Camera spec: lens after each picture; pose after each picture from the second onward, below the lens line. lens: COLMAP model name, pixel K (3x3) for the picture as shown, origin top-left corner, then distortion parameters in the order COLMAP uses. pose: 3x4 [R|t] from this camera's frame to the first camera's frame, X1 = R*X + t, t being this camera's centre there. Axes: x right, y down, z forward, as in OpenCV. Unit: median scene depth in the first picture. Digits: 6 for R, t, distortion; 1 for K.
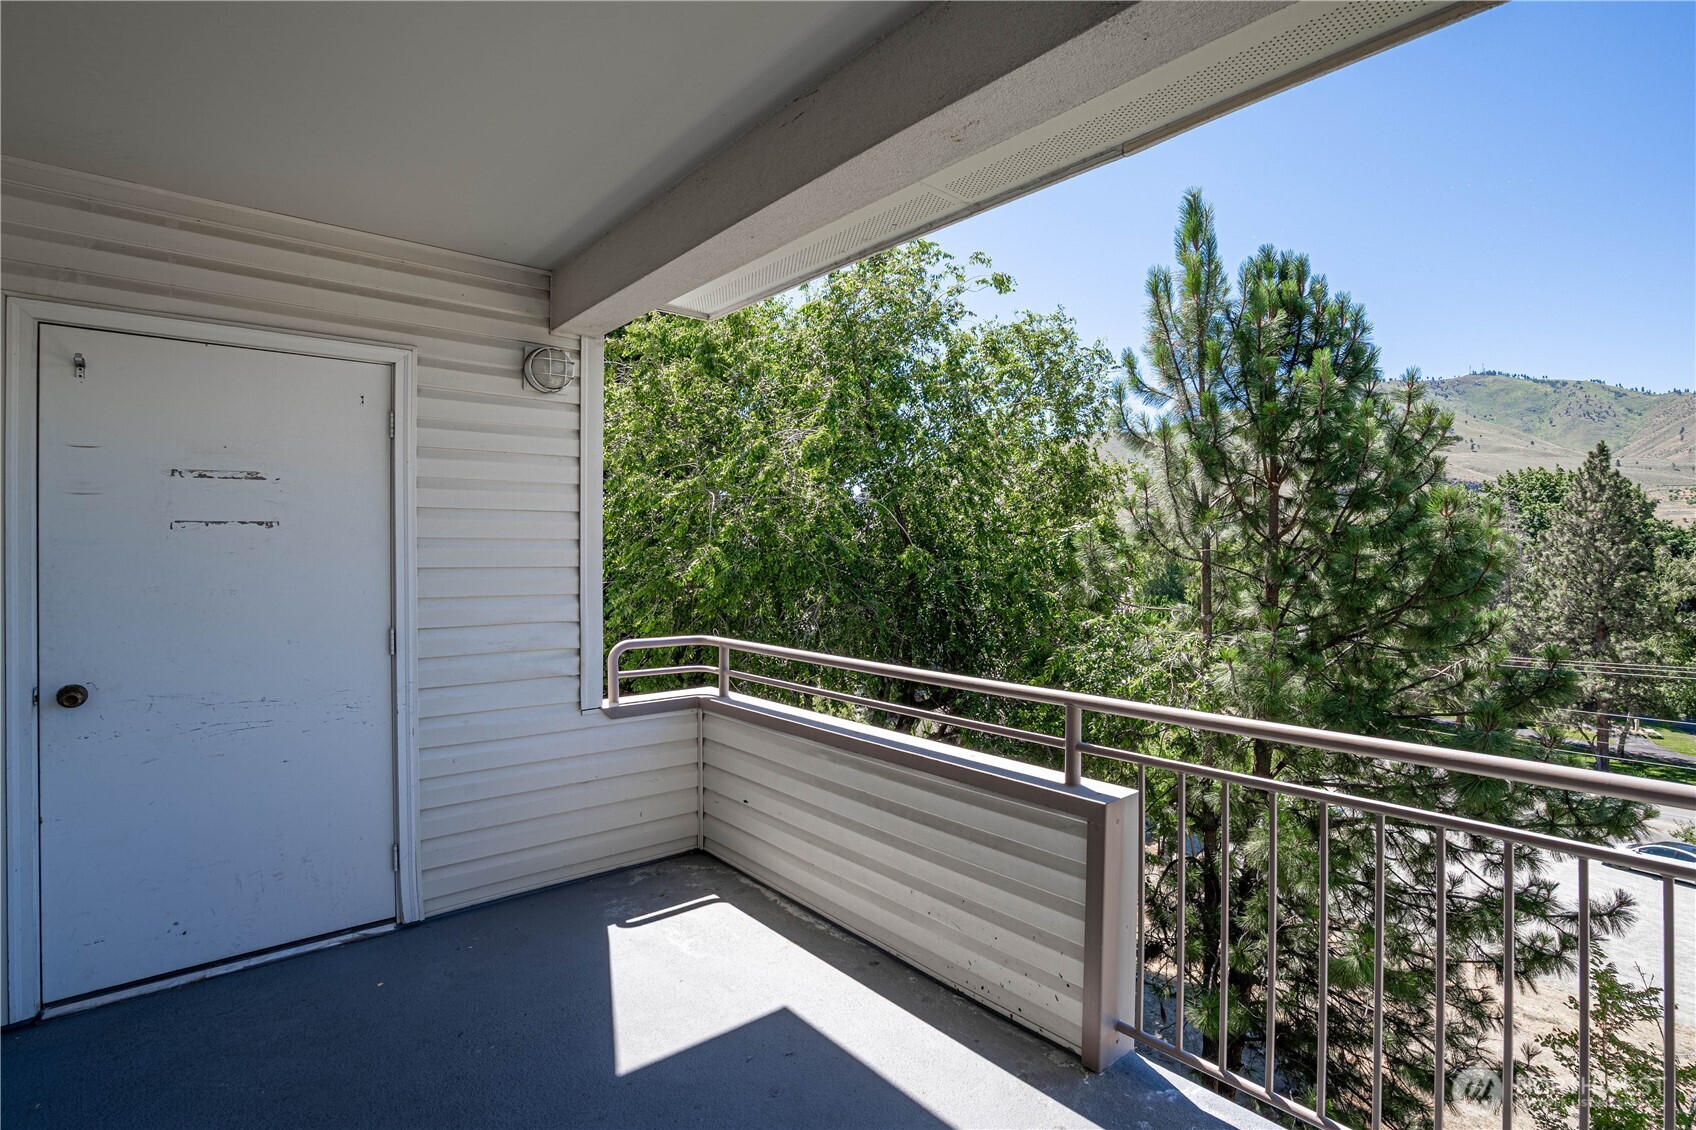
lens RADIAL K [[829.7, 0, 854.4], [0, 829.7, 546.1], [0, 0, 1]] dist [-0.057398, 0.021824]
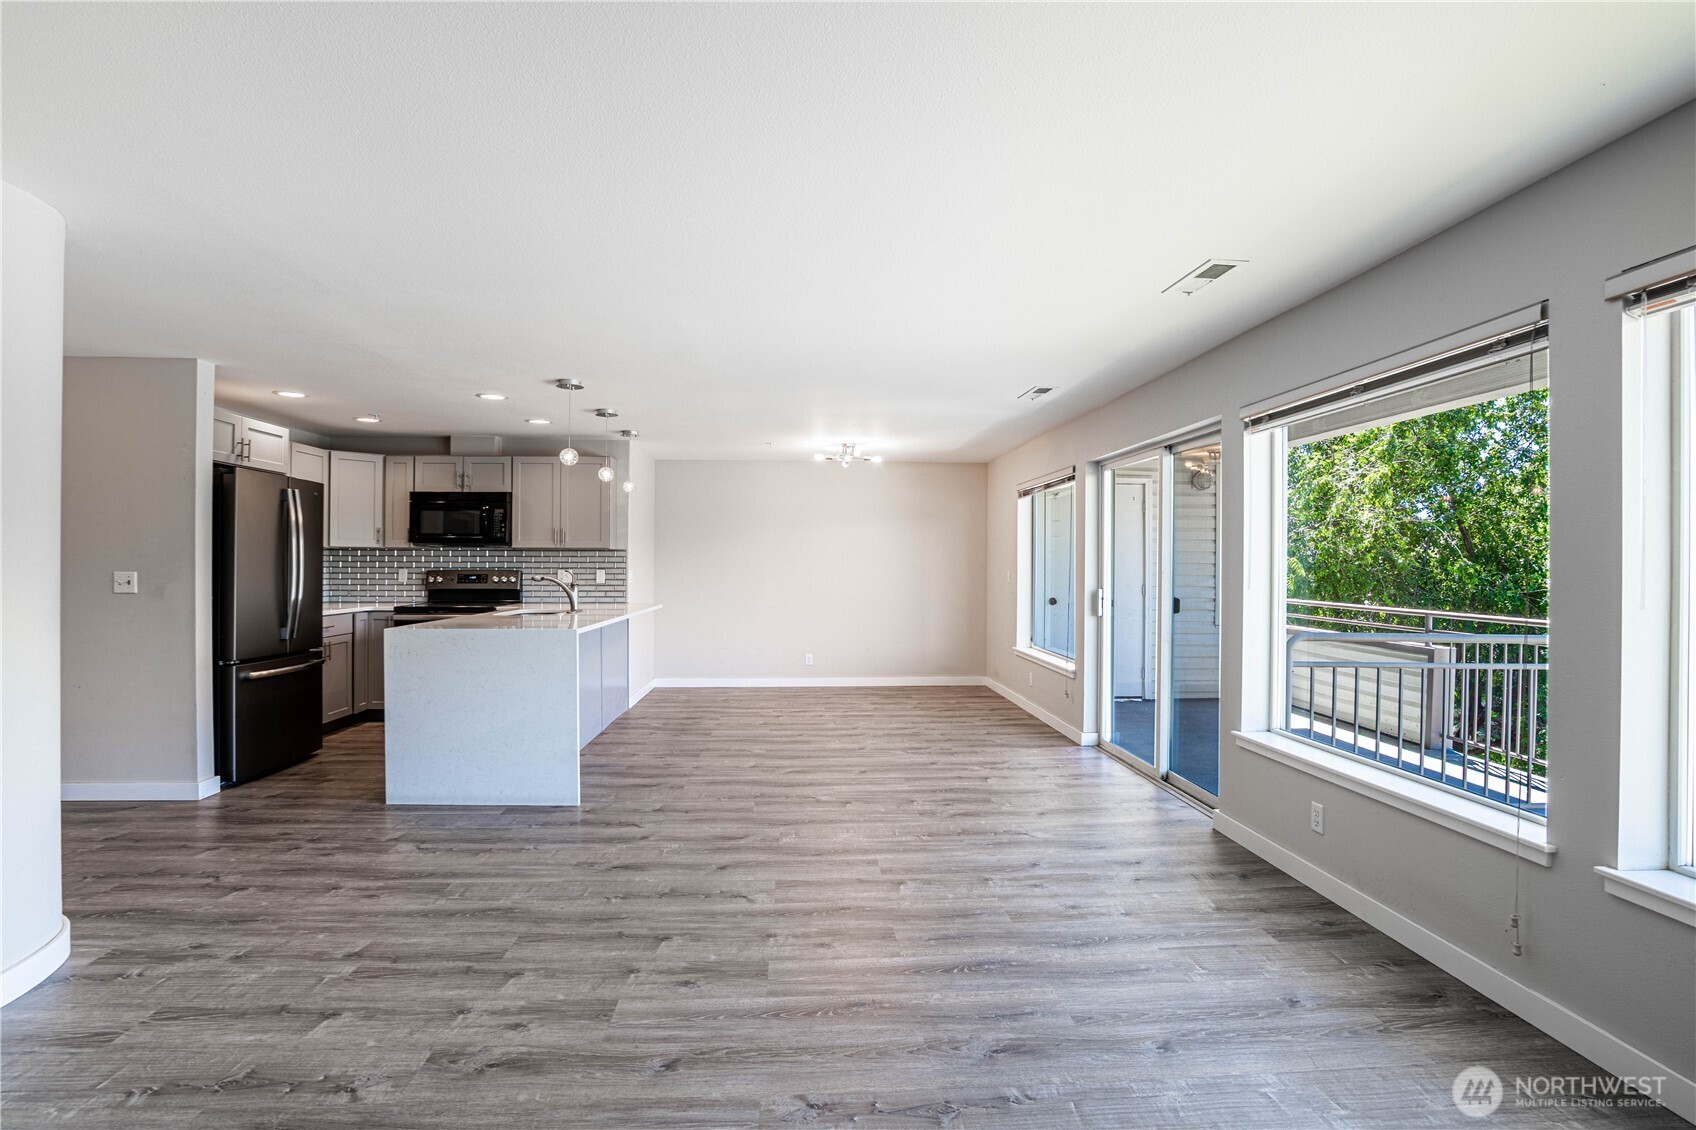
lens RADIAL K [[835.8, 0, 842.3], [0, 835.8, 564.8], [0, 0, 1]] dist [-0.070767, 0.032846]
pose [[0.803525, 0.009462, -0.595195, 0.014326], [-0.005586, 0.999949, 0.008354, 0.001068], [0.595244, -0.003388, 0.803538, -0.102528]]
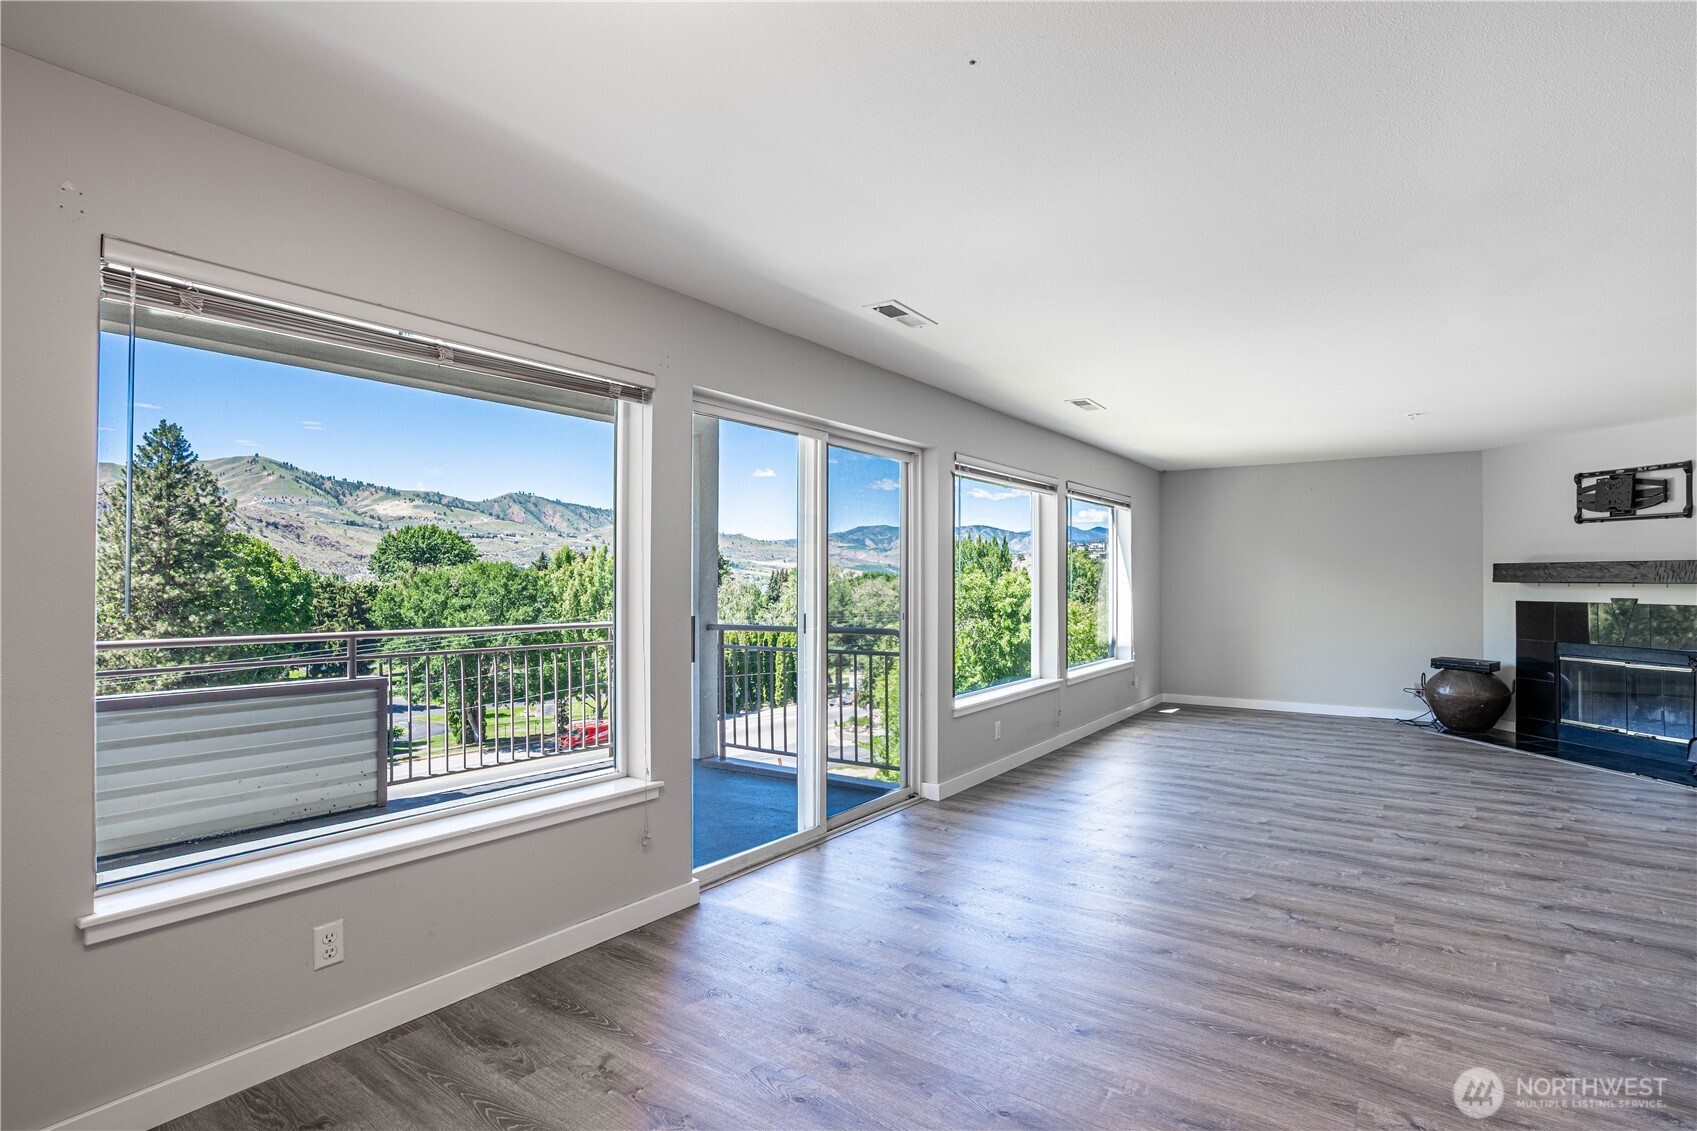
lens RADIAL K [[840.0, 0, 853.5], [0, 840.0, 569.3], [0, 0, 1]] dist [-0.059470, 0.023327]
pose [[-0.249085, 0.016116, 0.968348, -0.092793], [-0.006860, 0.999807, -0.018404, 0.002567], [-0.968457, -0.011227, -0.248926, 0.014938]]
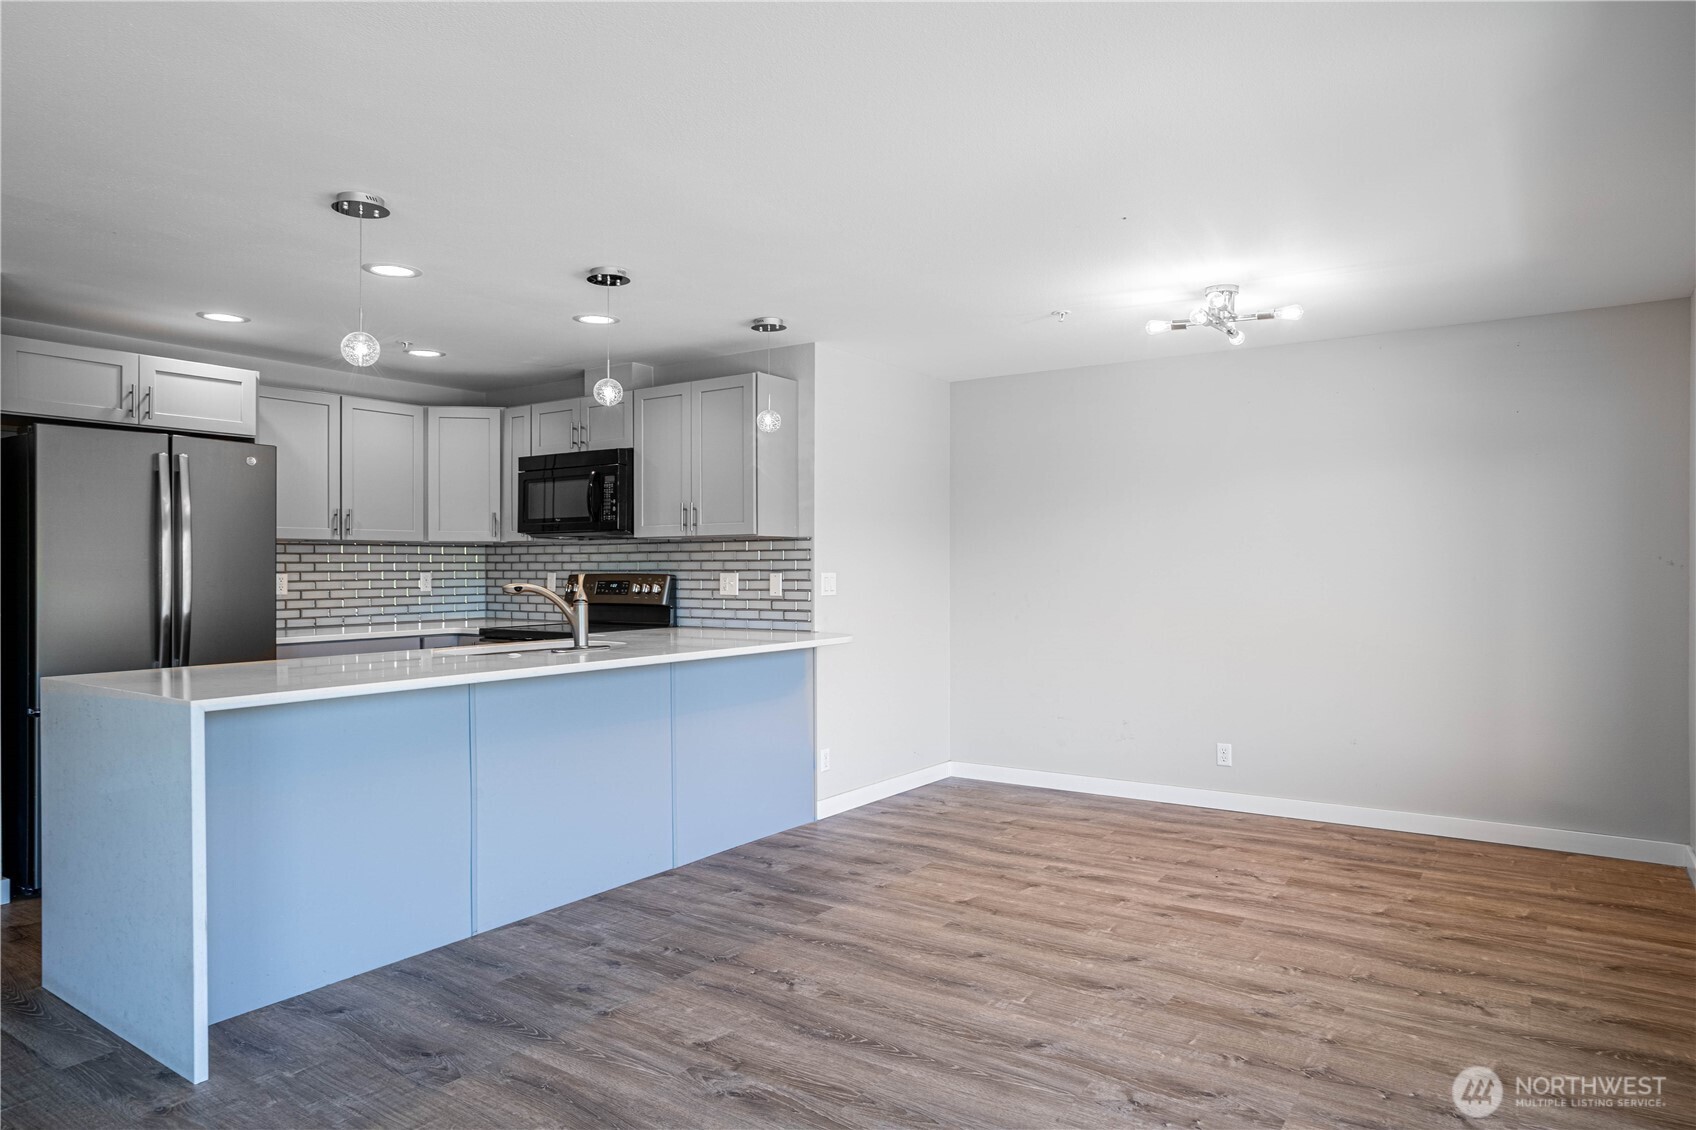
lens RADIAL K [[1045.1, 0, 858.3], [0, 1045.1, 572.0], [0, 0, 1]] dist [-0.051779, 0.045647]
pose [[0.271595, 0.011041, -0.962348, -0.002492], [0.006830, 0.999887, 0.013399, 0.001919], [0.962387, -0.010212, 0.271489, -0.032316]]
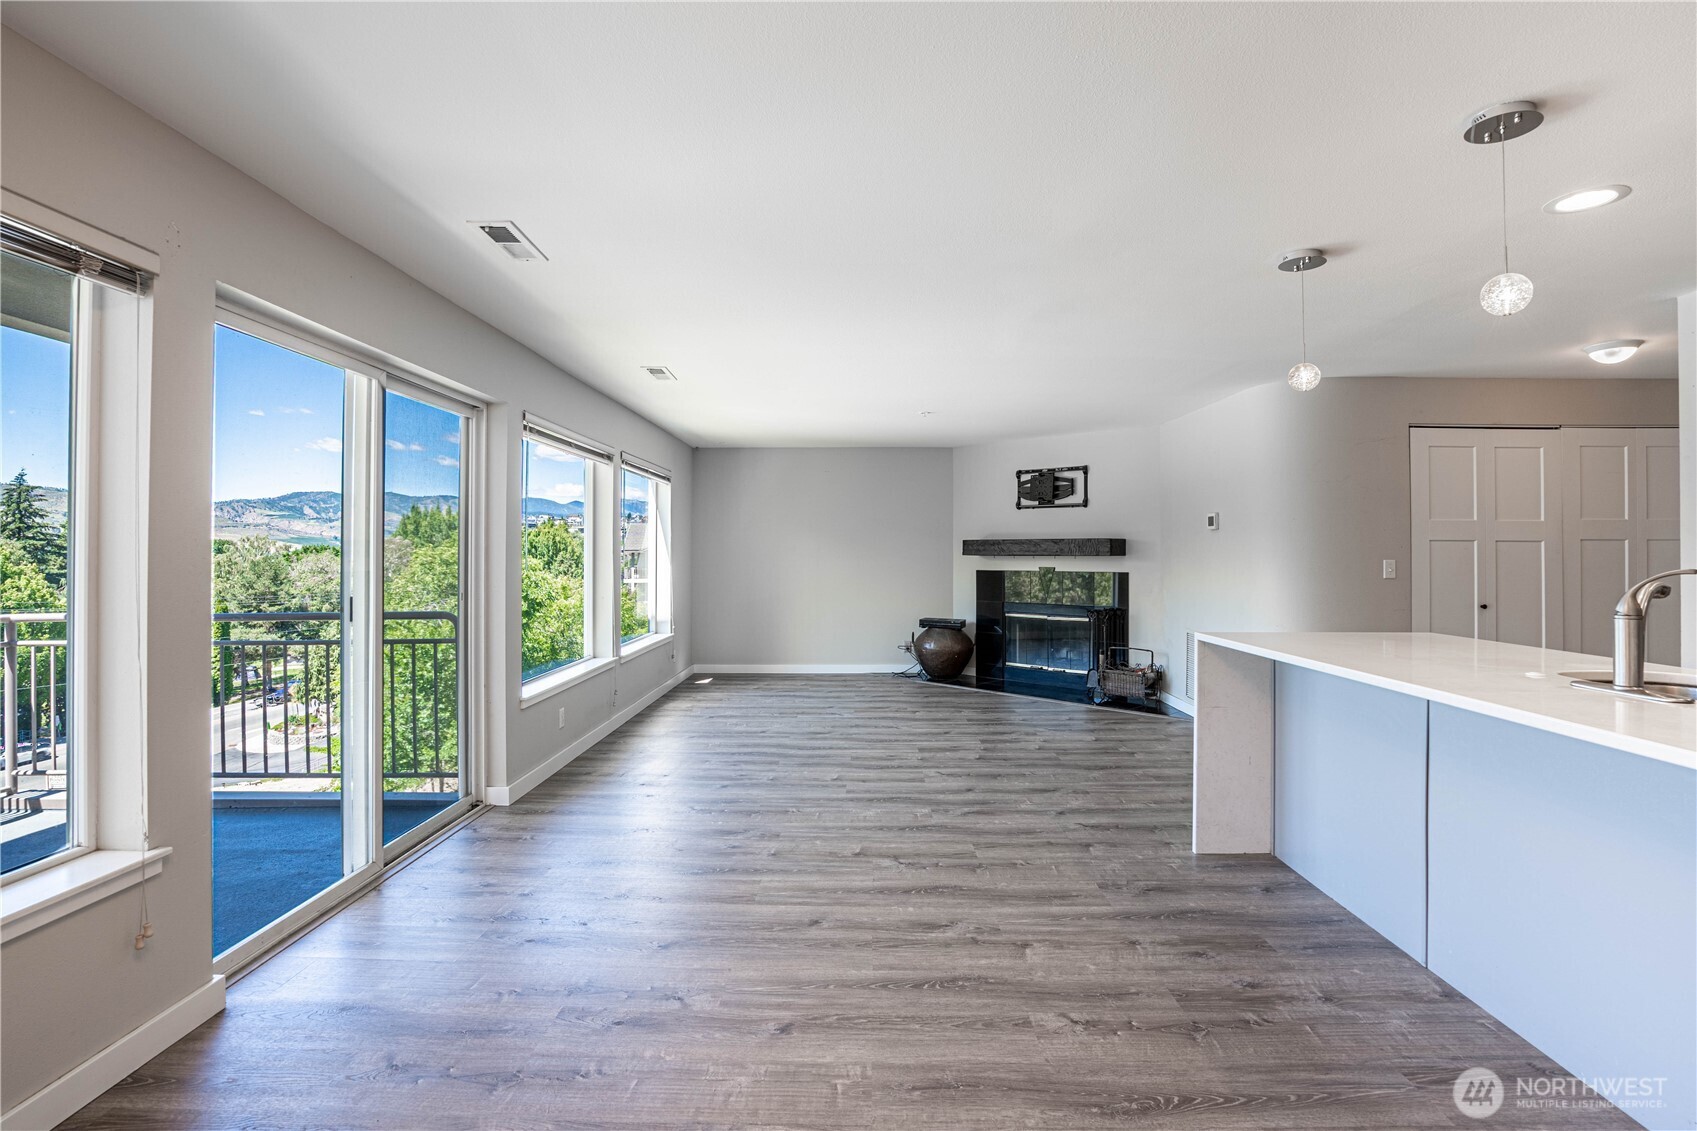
lens RADIAL K [[836.0, 0, 852.5], [0, 836.0, 544.0], [0, 0, 1]] dist [-0.067459, 0.029879]
pose [[-0.756900, 0.012865, 0.653404, -0.082651], [-0.000305, 0.999799, -0.020038, 0.002616], [-0.653531, -0.015365, -0.756744, 0.021585]]
